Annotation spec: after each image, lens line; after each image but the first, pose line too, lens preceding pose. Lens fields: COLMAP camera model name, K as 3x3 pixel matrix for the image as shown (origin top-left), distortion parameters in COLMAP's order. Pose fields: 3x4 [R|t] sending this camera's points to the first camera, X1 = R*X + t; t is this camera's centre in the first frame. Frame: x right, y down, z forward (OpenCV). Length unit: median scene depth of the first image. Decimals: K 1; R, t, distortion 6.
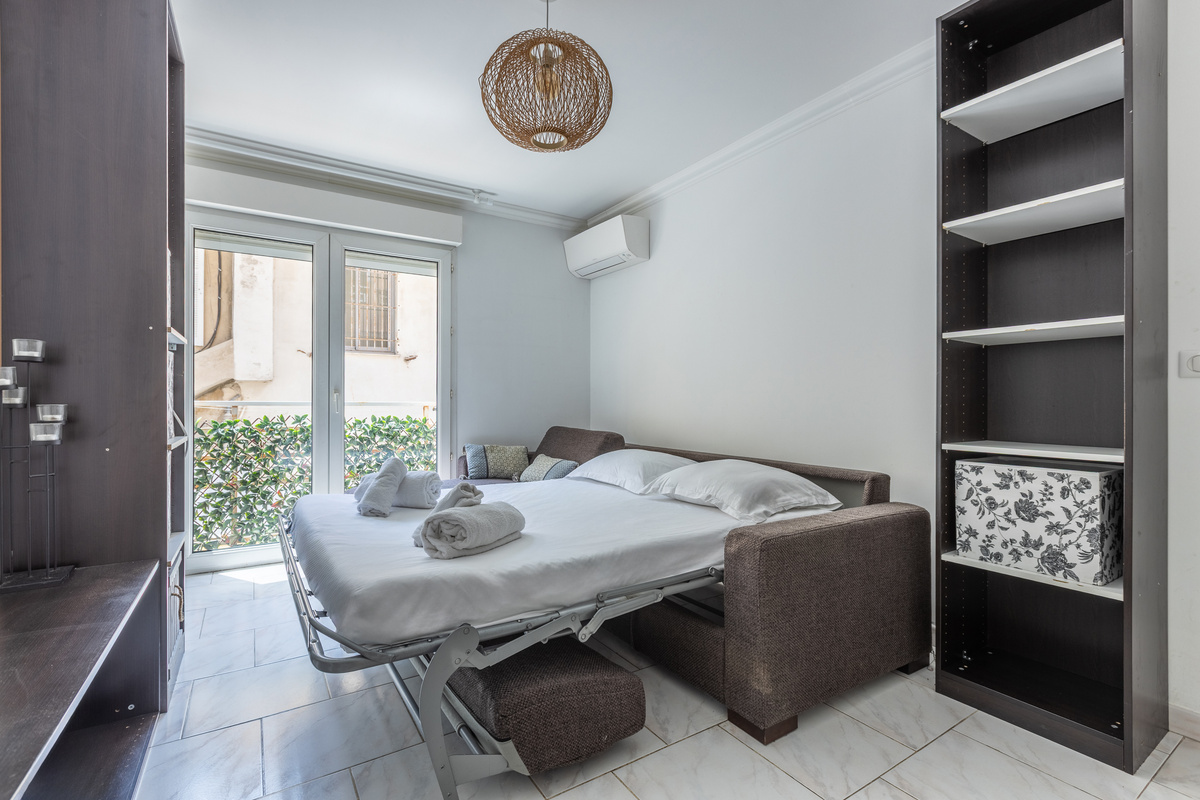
lens RADIAL K [[535.7, 0, 603.1], [0, 535.7, 391.9], [0, 0, 1]] dist [-0.000885, -0.000109]
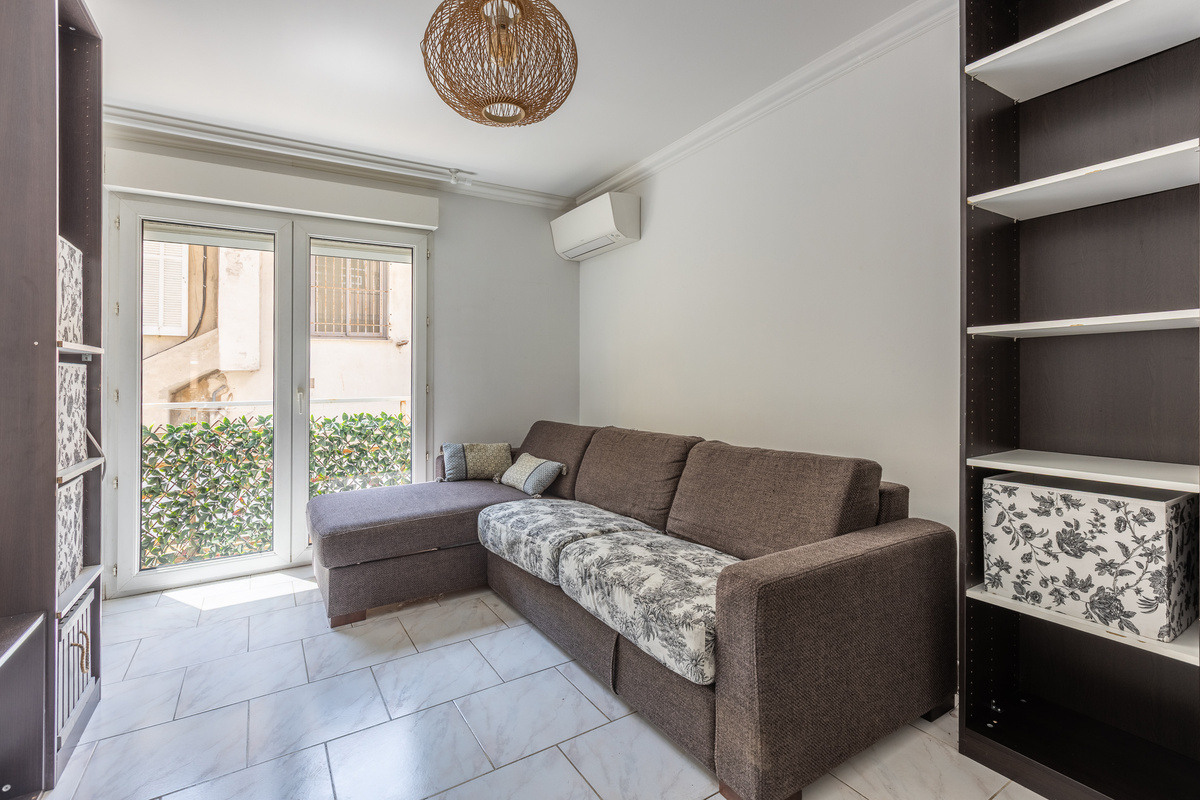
lens RADIAL K [[543.1, 0, 587.0], [0, 543.1, 379.8], [0, 0, 1]] dist [-0.000678, -0.000283]
pose [[0.999199, -0.010616, -0.038574, 0.058897], [0.011302, 0.999781, 0.017613, -0.045873], [0.038379, -0.018035, 0.999100, 0.107211]]
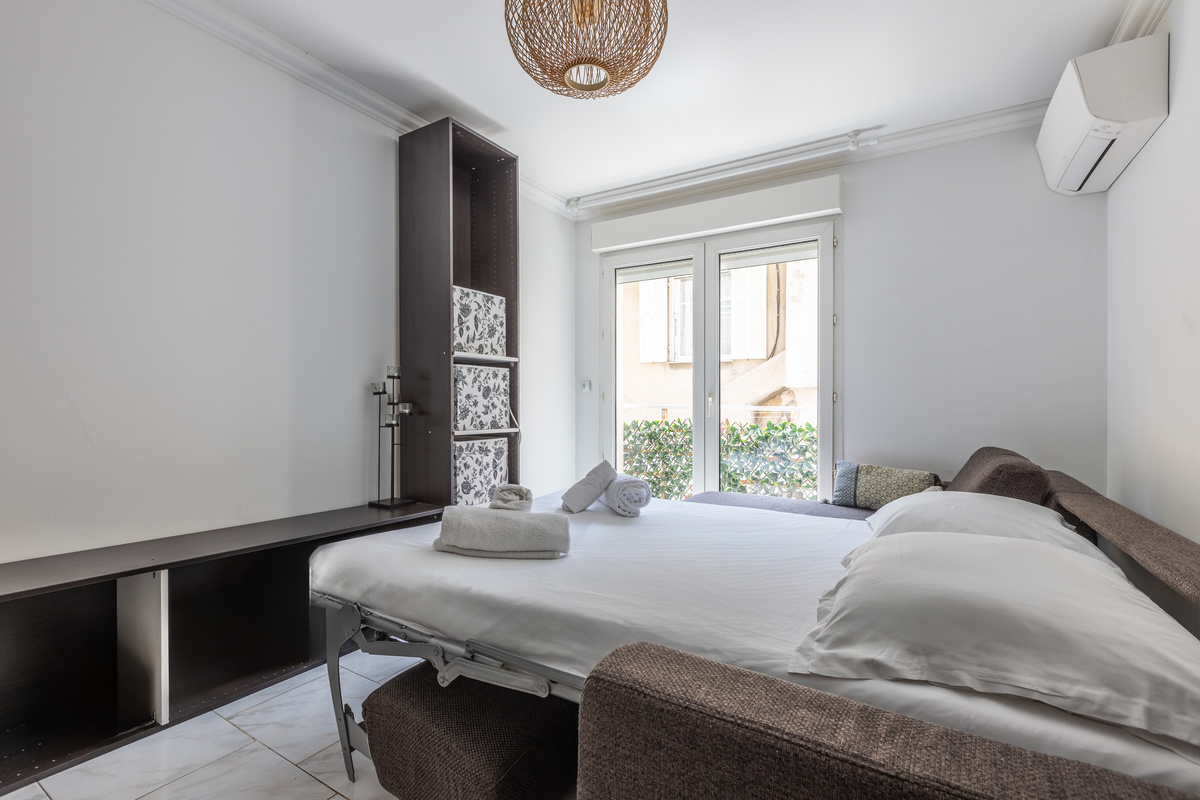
lens RADIAL K [[550.2, 0, 600.0], [0, 550.2, 400.0], [0, 0, 1]] dist [0.001466, -0.000096]
pose [[0.405480, -0.001654, -0.914102, 0.571171], [0.000126, 0.999998, -0.001754, 0.016133], [0.914104, 0.000596, 0.405479, 0.575939]]
